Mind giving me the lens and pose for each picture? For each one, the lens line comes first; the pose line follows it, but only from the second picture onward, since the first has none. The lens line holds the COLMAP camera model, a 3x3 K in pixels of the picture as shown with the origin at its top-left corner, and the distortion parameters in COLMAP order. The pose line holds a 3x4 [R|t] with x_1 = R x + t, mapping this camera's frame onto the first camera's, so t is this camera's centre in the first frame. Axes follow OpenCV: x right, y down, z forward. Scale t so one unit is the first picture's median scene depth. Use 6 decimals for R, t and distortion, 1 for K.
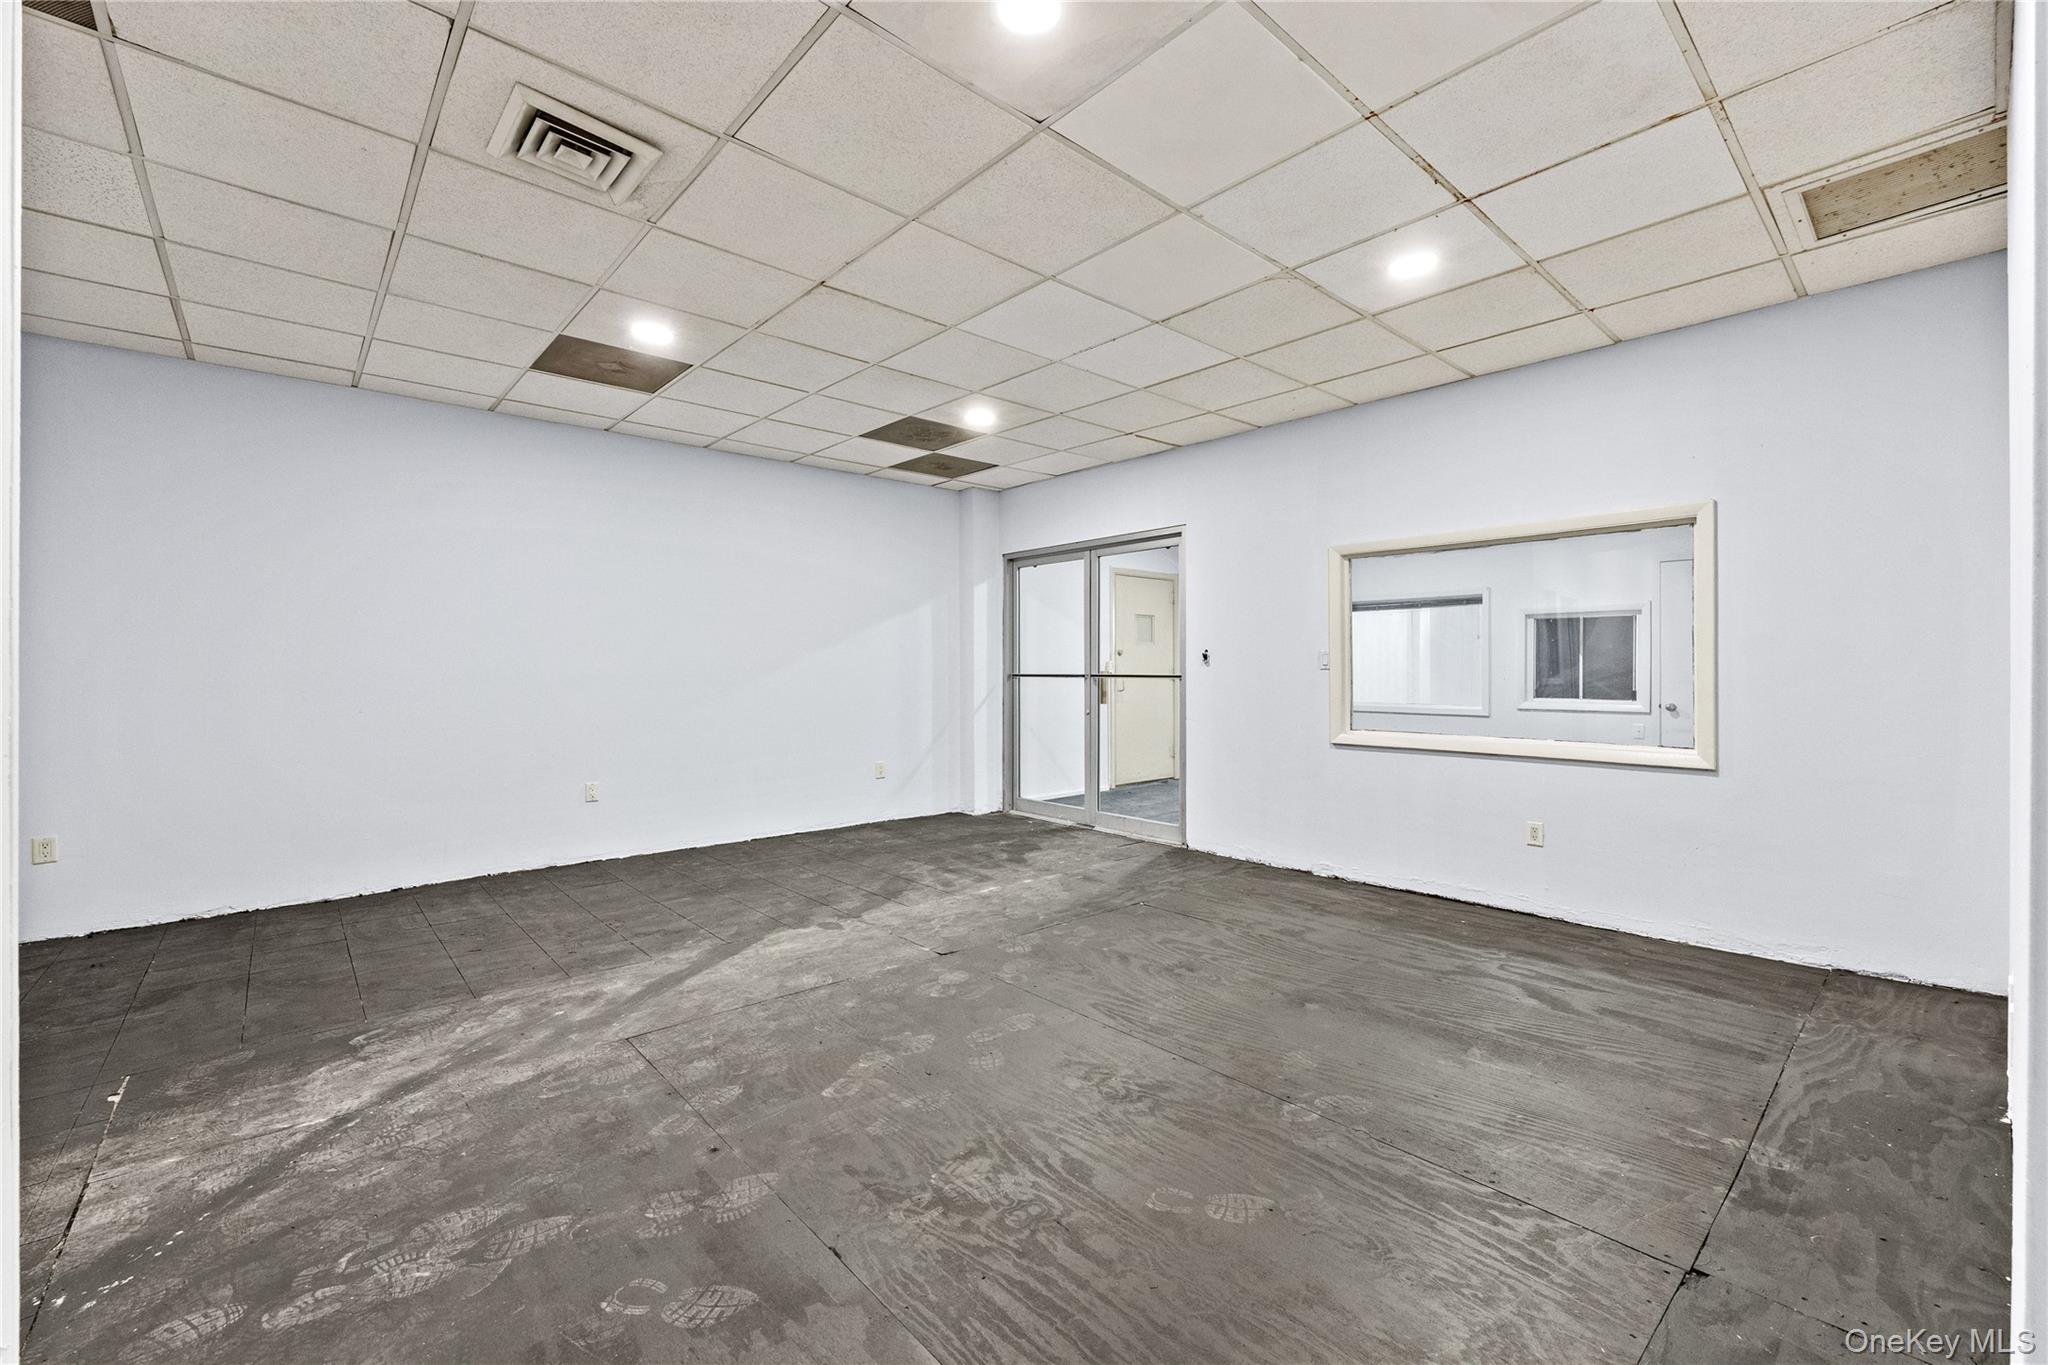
lens RADIAL K [[847.2, 0, 1027.1], [0, 847.2, 677.3], [0, 0, 1]] dist [-0.000348, -0.000011]
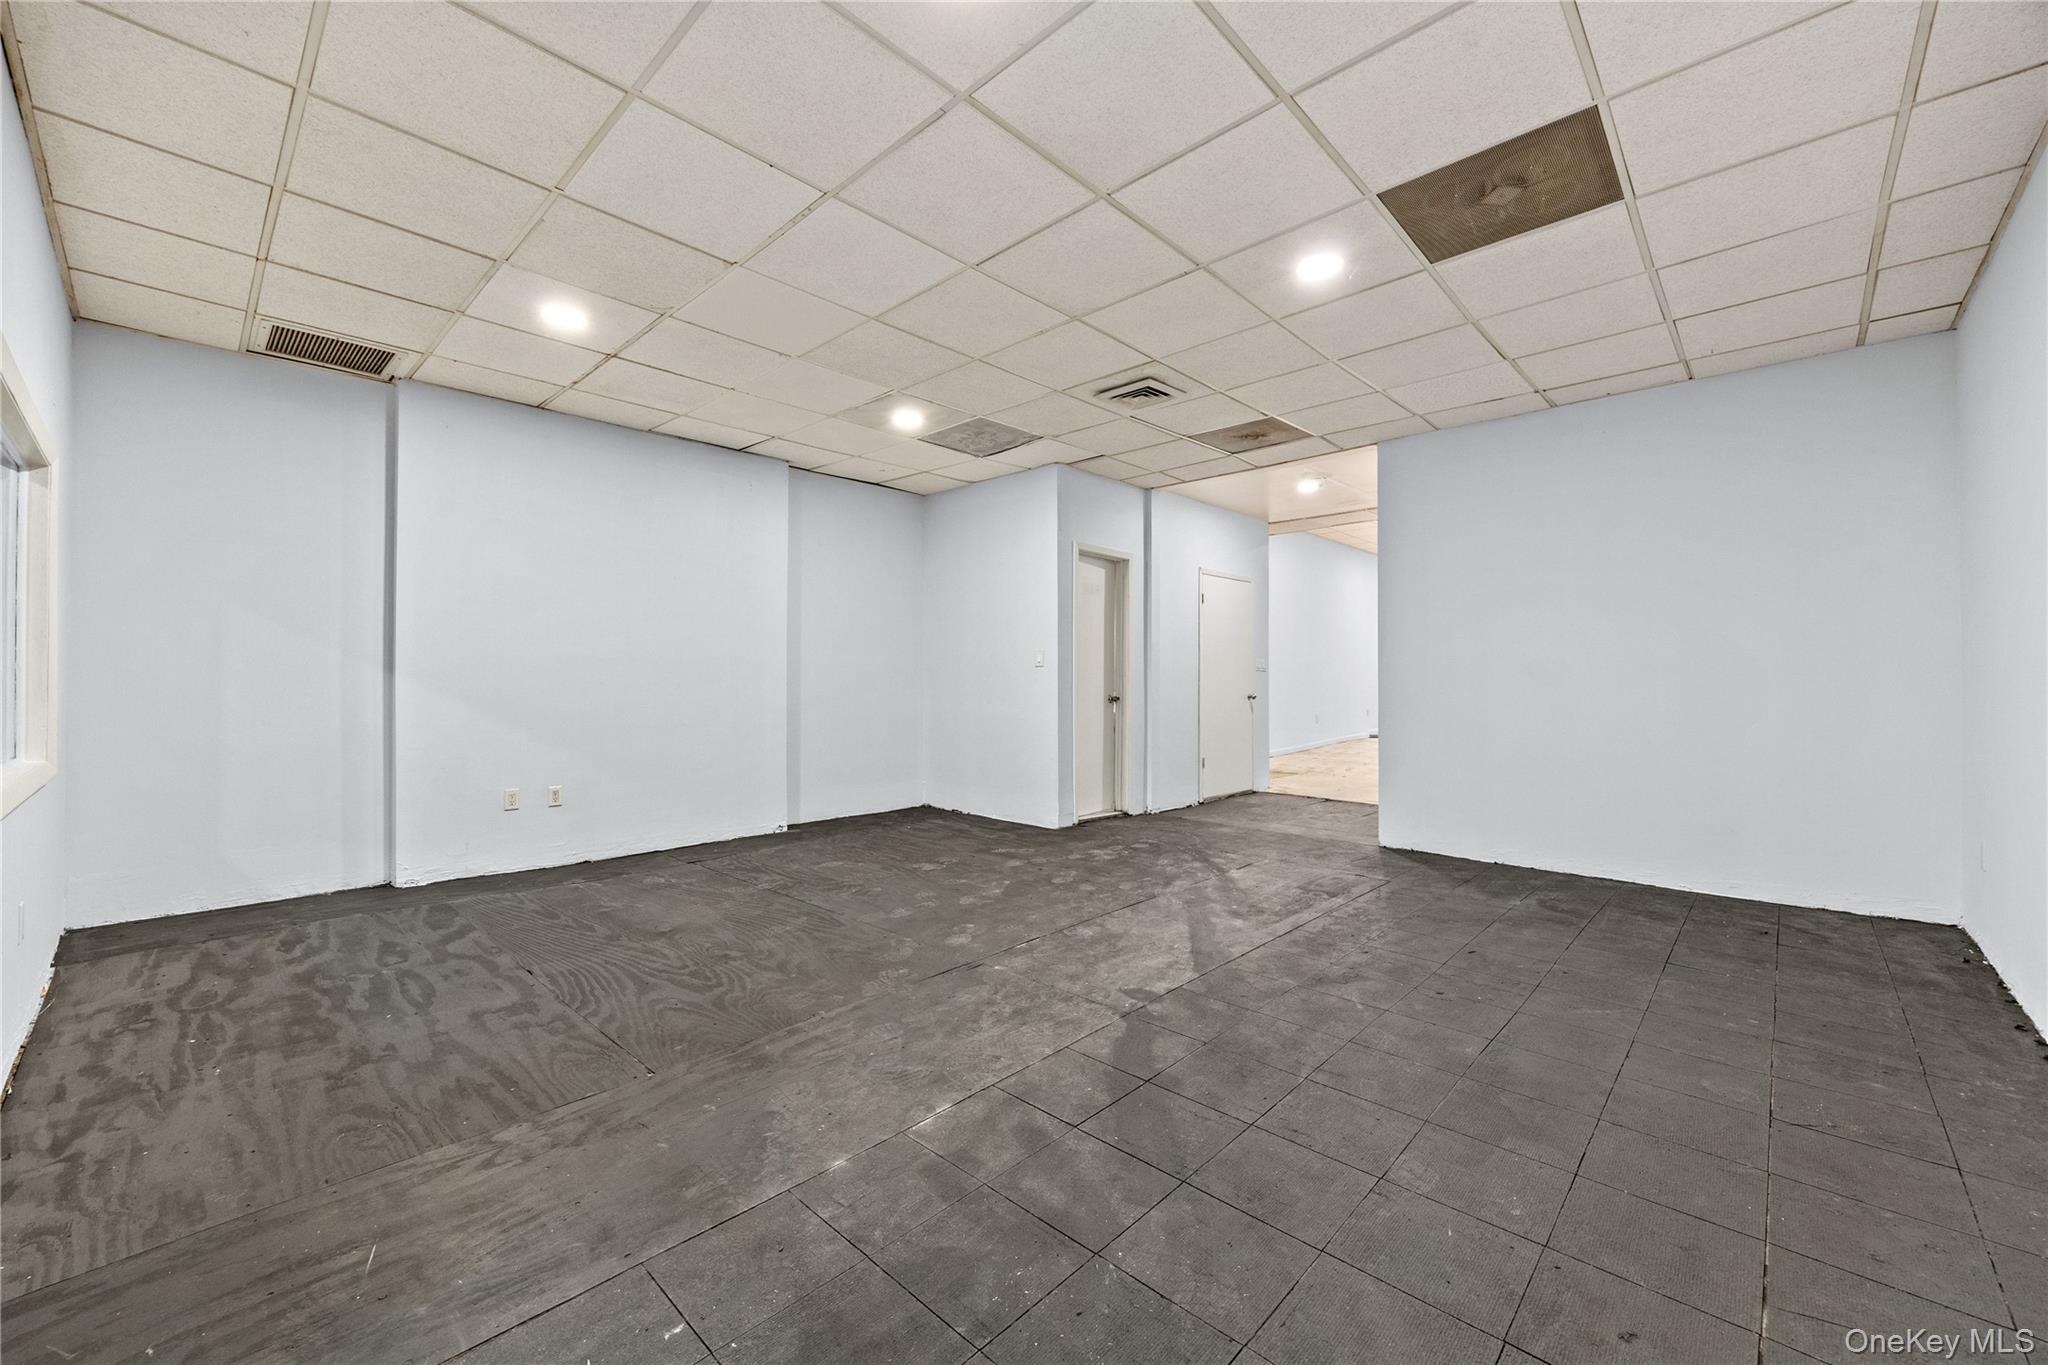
lens RADIAL K [[794.6, 0, 1021.9], [0, 794.6, 677.1], [0, 0, 1]] dist [-0.001430, 0.000215]
pose [[-0.995882, 0.002540, -0.090624, -0.070715], [0.002407, 0.999996, 0.001580, 0.012303], [0.090628, 0.001355, -0.995884, 1.880777]]
